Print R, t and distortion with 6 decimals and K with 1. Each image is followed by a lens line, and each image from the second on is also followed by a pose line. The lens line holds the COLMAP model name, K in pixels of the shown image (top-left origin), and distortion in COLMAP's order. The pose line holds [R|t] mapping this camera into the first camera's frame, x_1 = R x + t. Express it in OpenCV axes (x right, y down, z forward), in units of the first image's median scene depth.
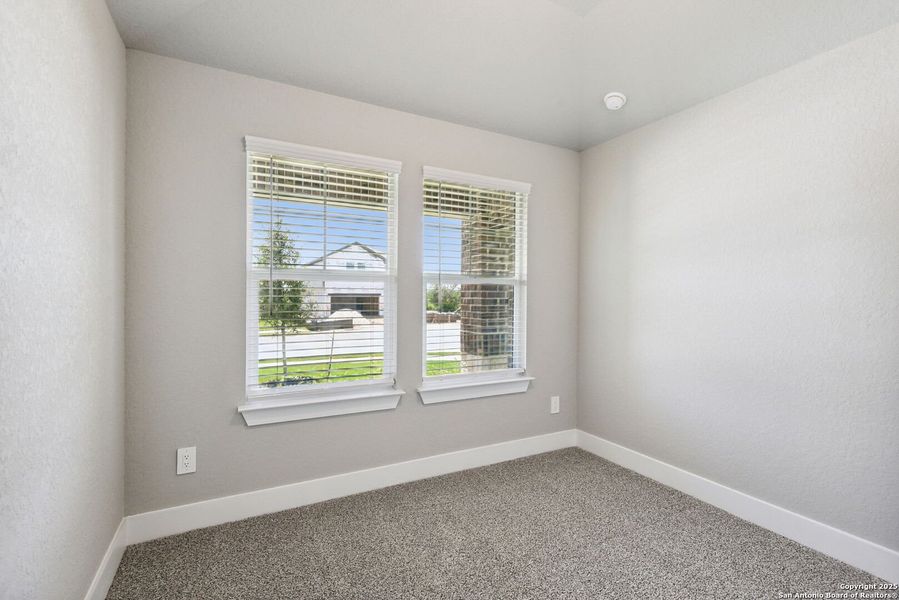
lens RADIAL K [[423.9, 0, 453.7], [0, 423.9, 297.6], [0, 0, 1]] dist [0.012423, -0.008820]
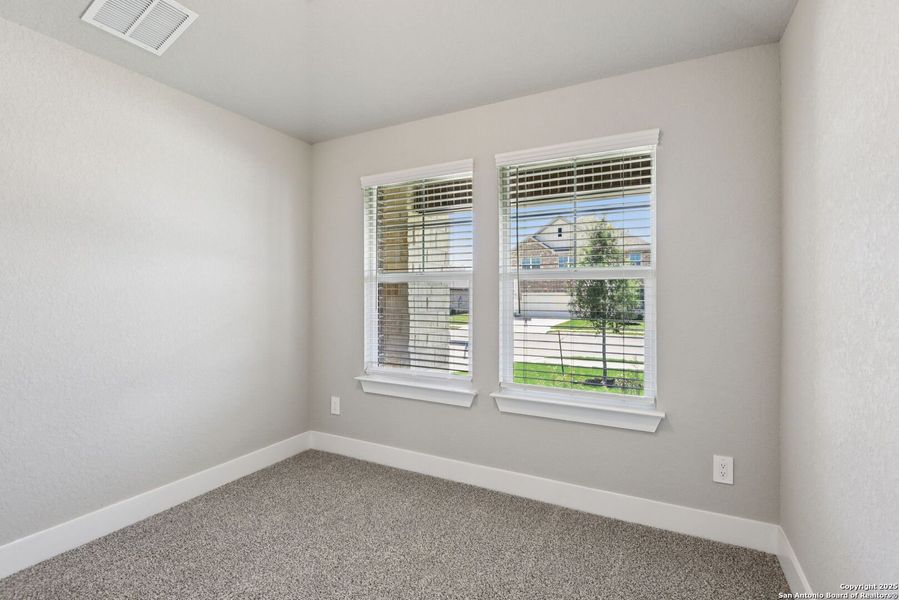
lens RADIAL K [[447.3, 0, 441.2], [0, 447.3, 295.6], [0, 0, 1]] dist [-0.012913, -0.000401]
pose [[0.529116, -0.003526, -0.848542, 0.706444], [-0.000962, 0.999988, -0.004755, 0.003394], [0.848549, 0.003333, 0.529106, 0.383379]]
